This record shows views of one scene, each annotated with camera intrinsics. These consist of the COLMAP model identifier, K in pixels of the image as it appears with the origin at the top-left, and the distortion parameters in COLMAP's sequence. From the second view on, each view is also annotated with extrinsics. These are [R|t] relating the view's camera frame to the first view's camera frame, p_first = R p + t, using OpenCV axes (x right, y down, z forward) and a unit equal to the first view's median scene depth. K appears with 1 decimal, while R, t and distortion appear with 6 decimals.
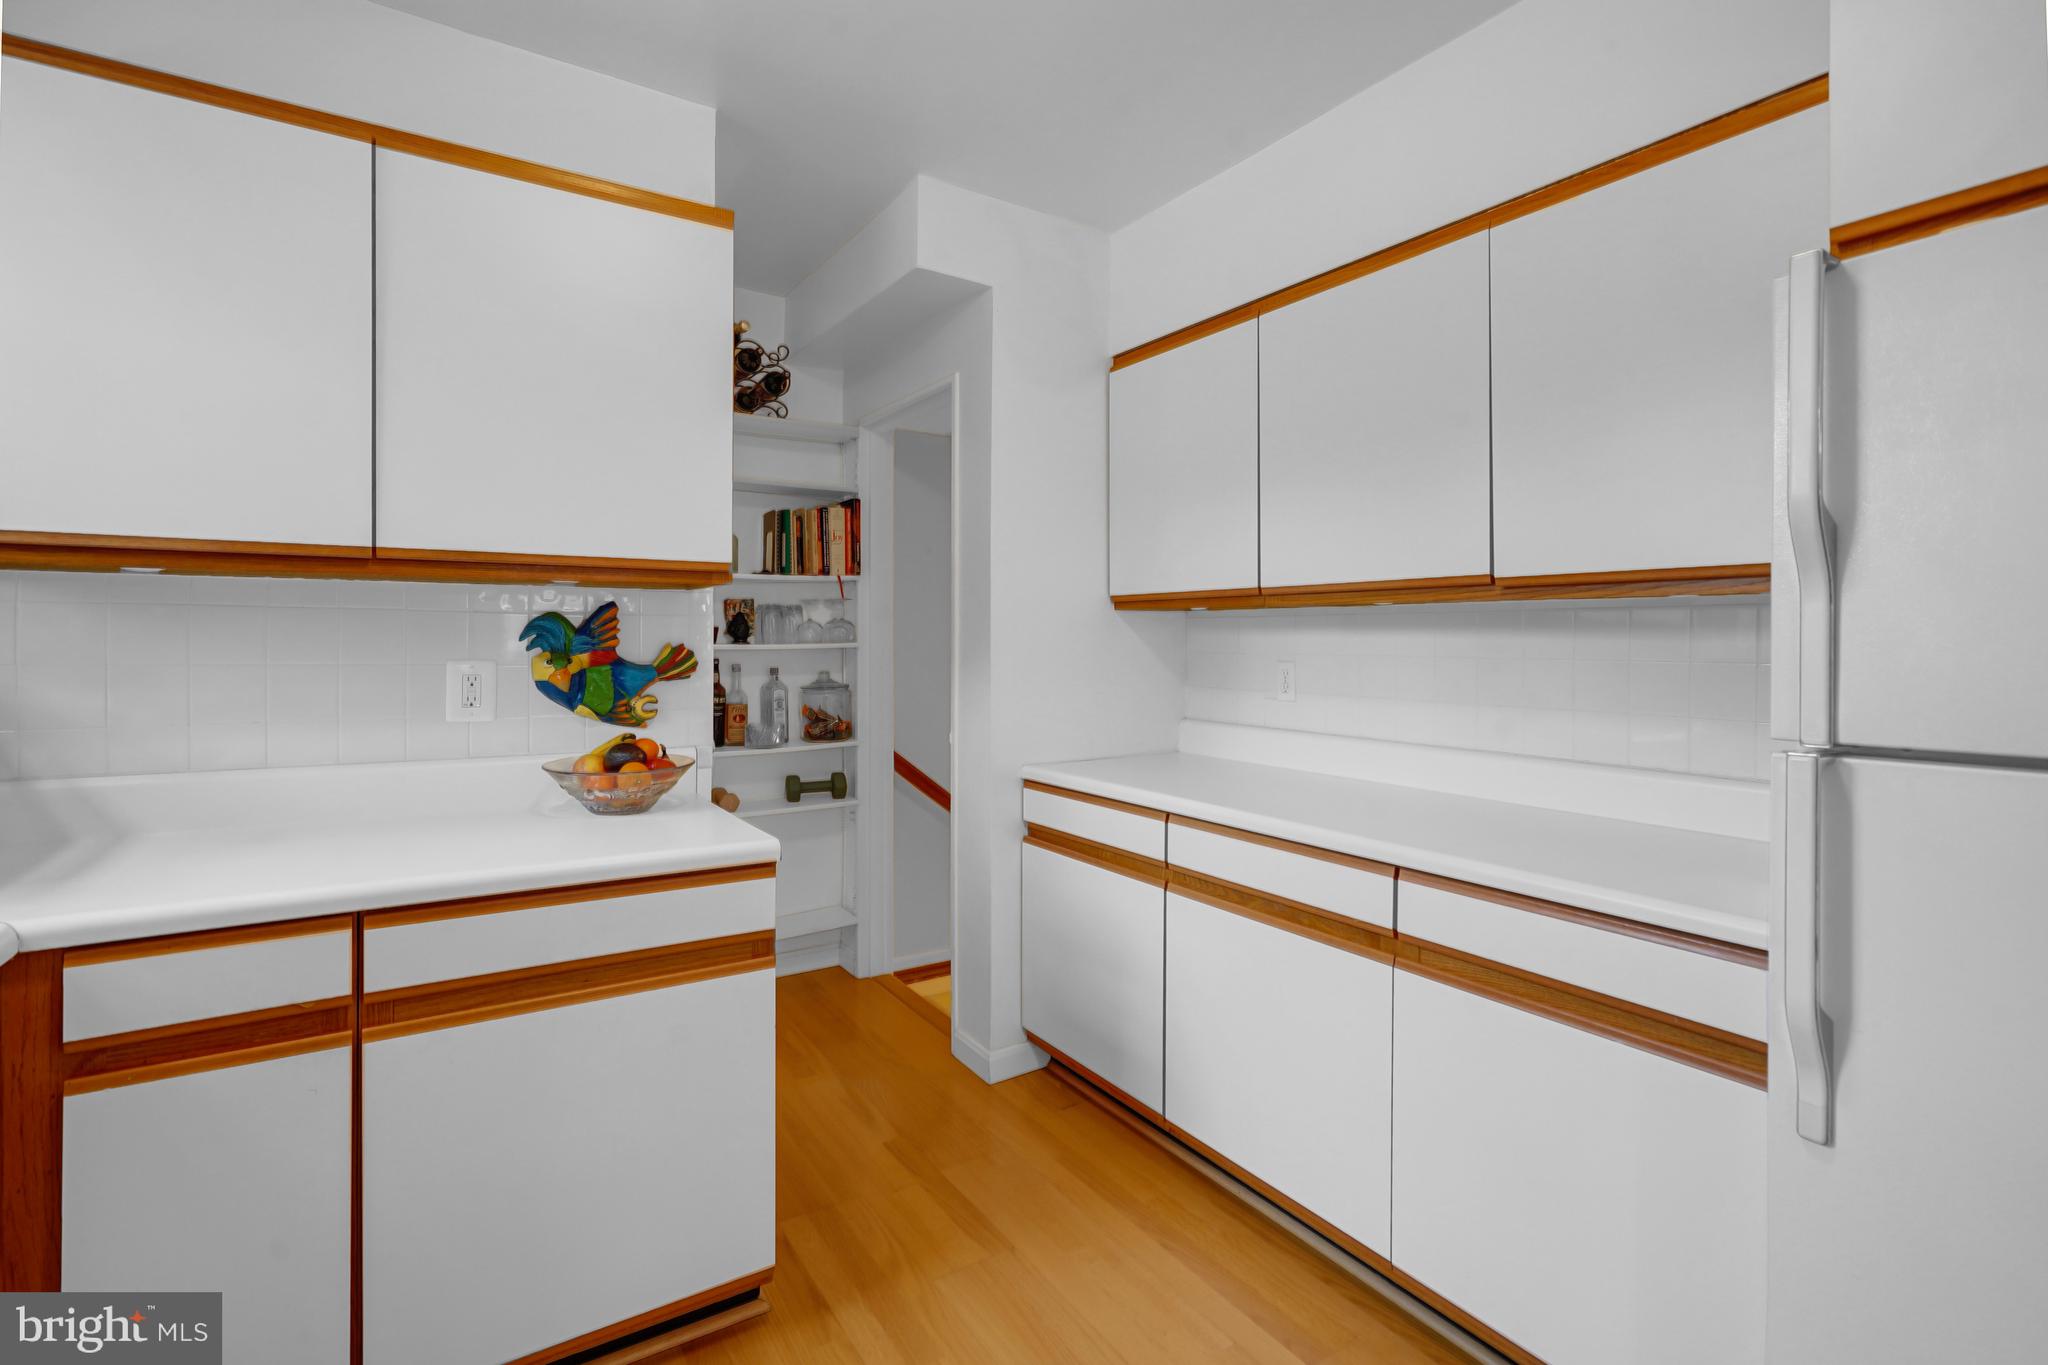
lens RADIAL K [[941.2, 0, 1009.2], [0, 941.2, 642.3], [0, 0, 1]] dist [0.001428, 0.001710]
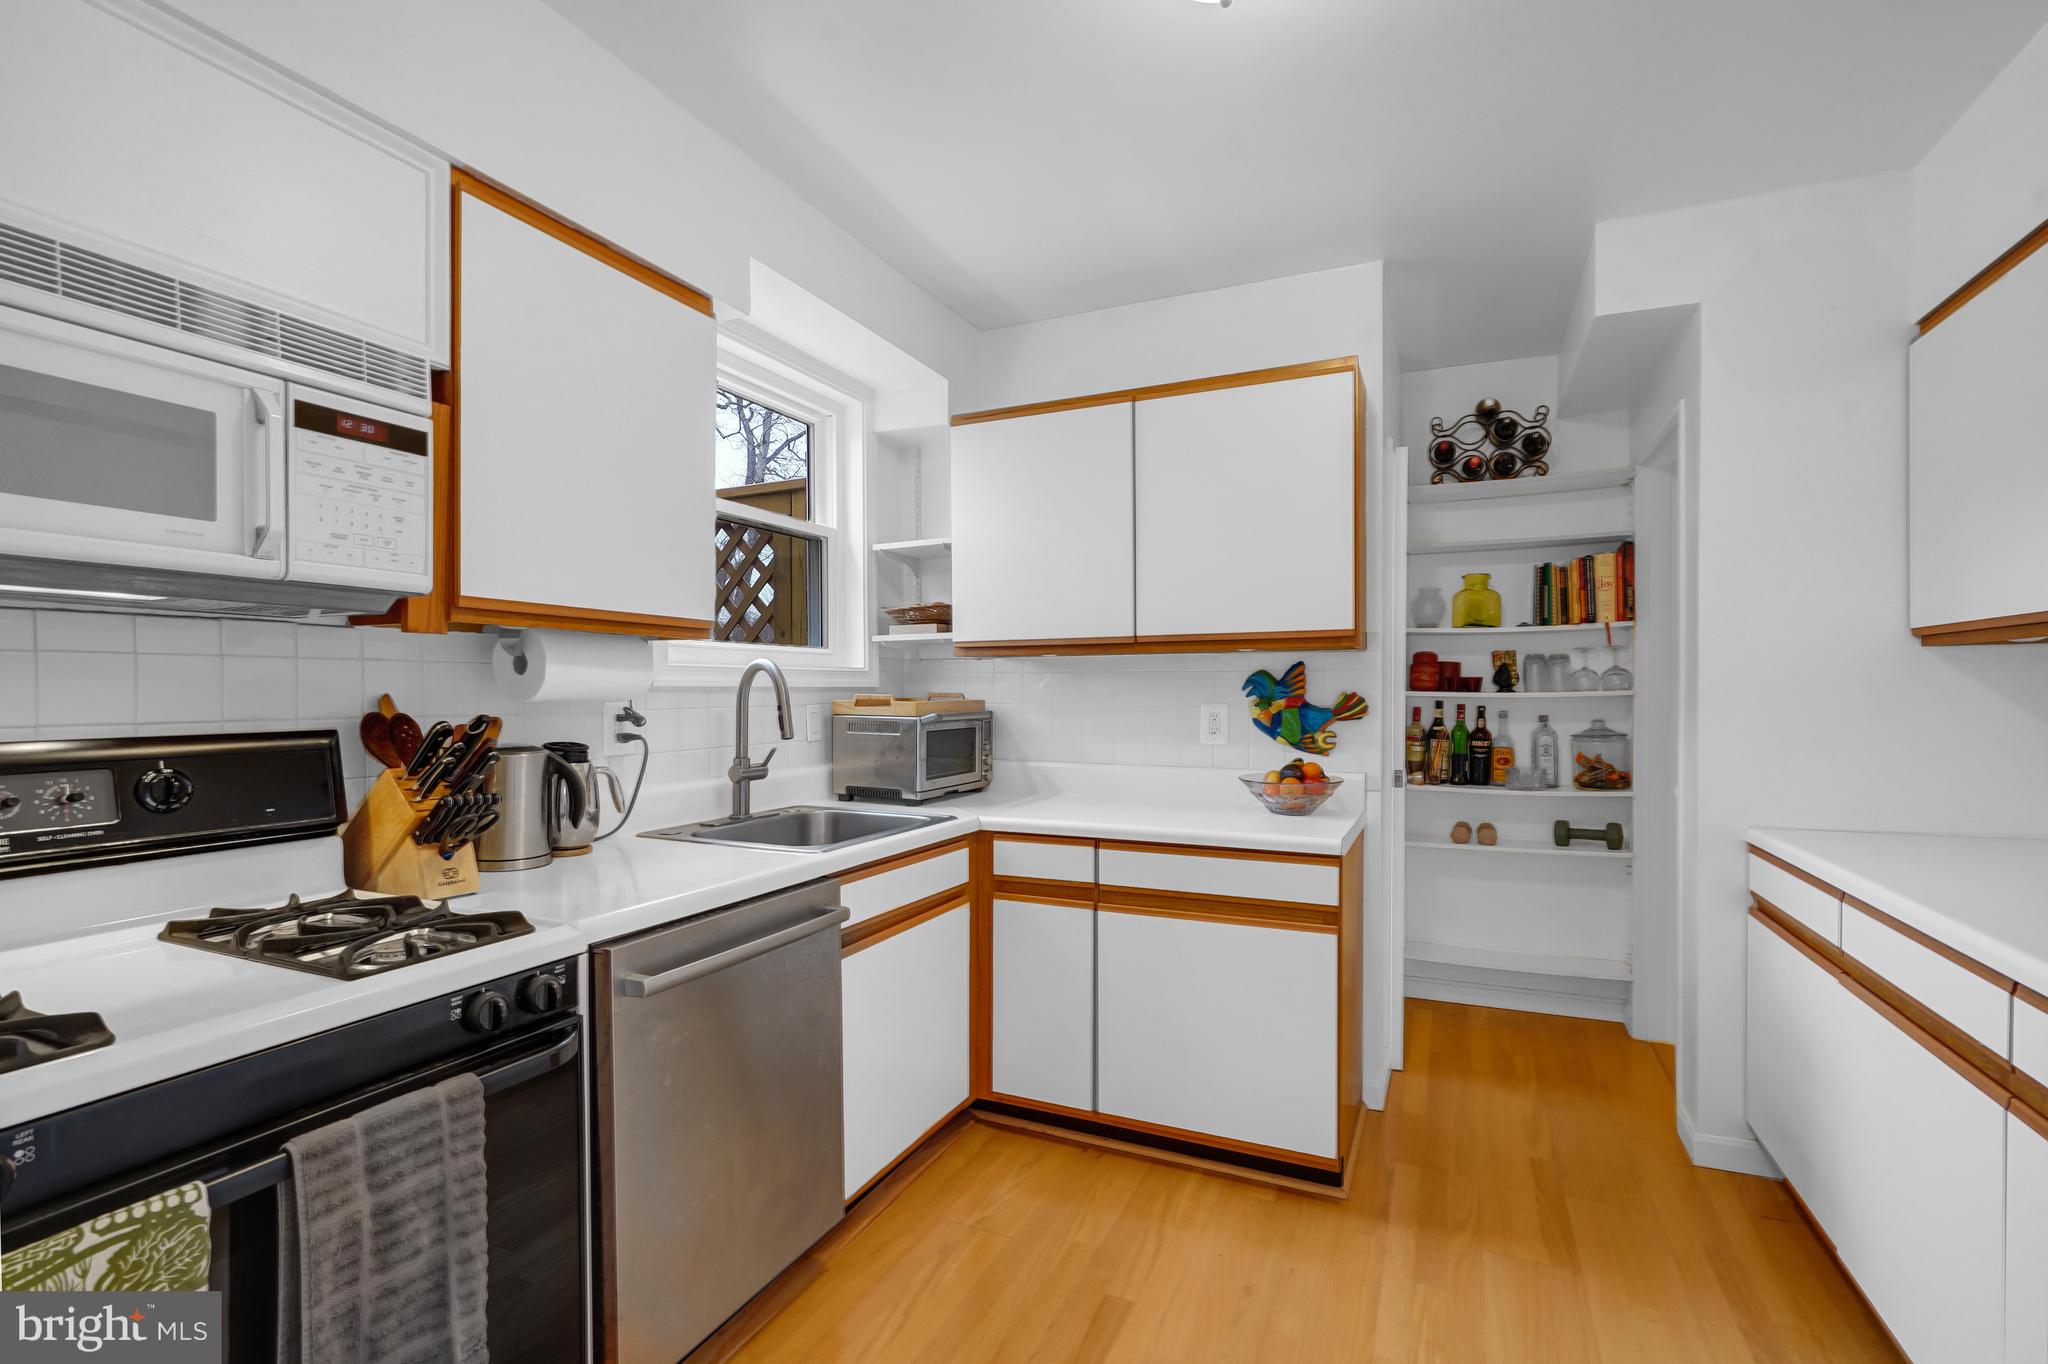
lens RADIAL K [[941.2, 0, 1034.6], [0, 941.2, 687.9], [0, 0, 1]] dist [0.001428, 0.001710]
pose [[0.542692, -0.009274, -0.839881, 0.372072], [0.004357, 0.999957, -0.008226, 0.003426], [0.839921, 0.000805, 0.542709, -0.045759]]
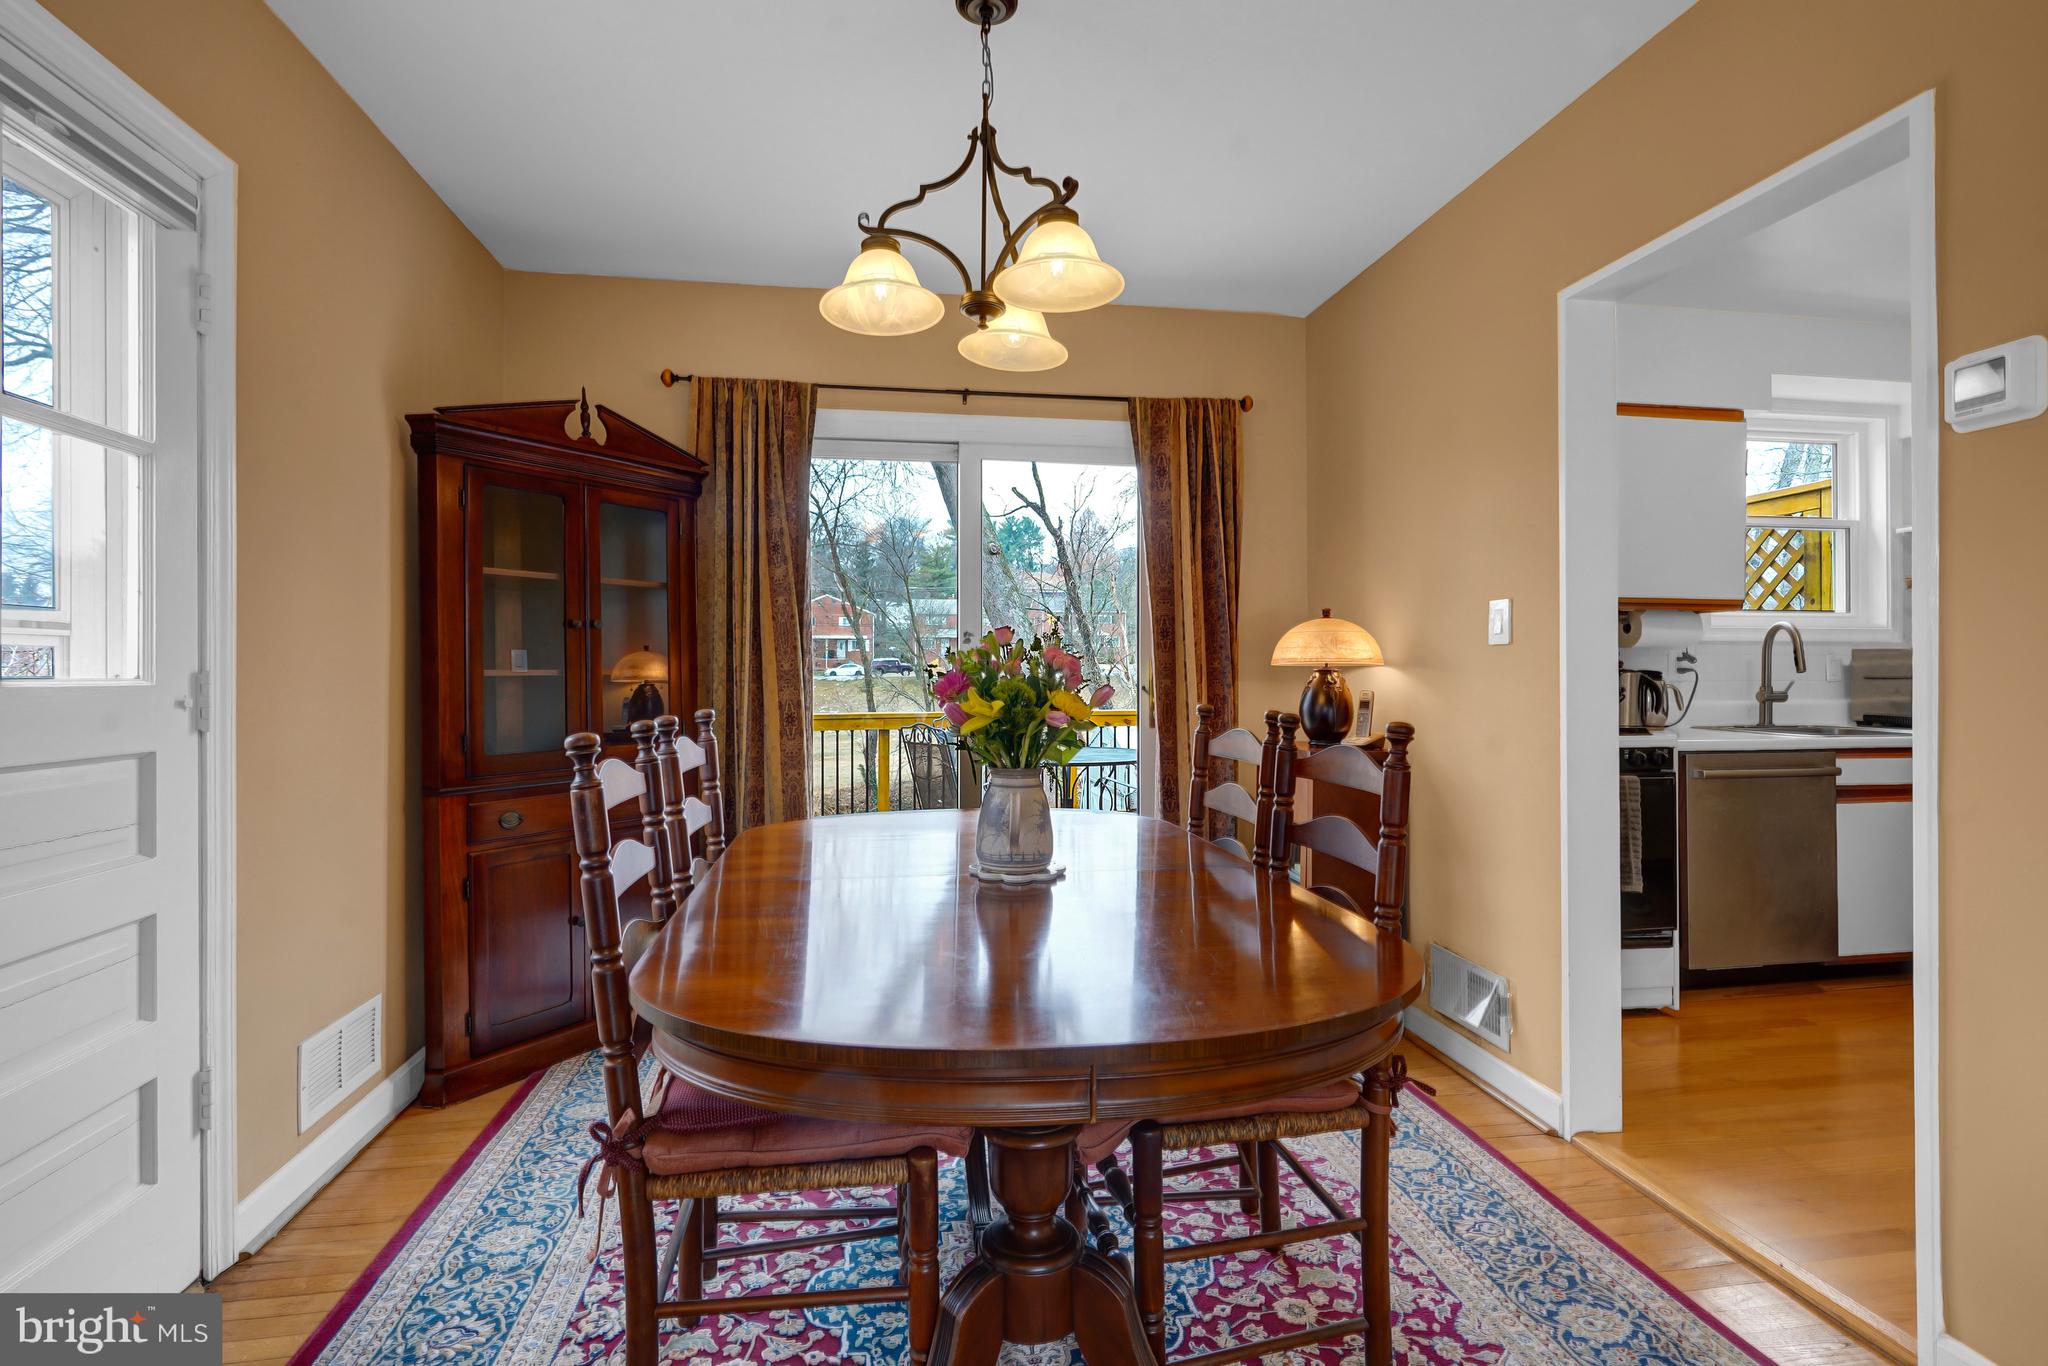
lens RADIAL K [[941.2, 0, 1030.3], [0, 941.2, 671.0], [0, 0, 1]] dist [0.001428, 0.001710]
pose [[-0.398568, -0.006209, -0.917118, 1.219708], [-0.002607, 0.999981, -0.005637, 0.052845], [0.917135, 0.000144, -0.398577, -0.245079]]
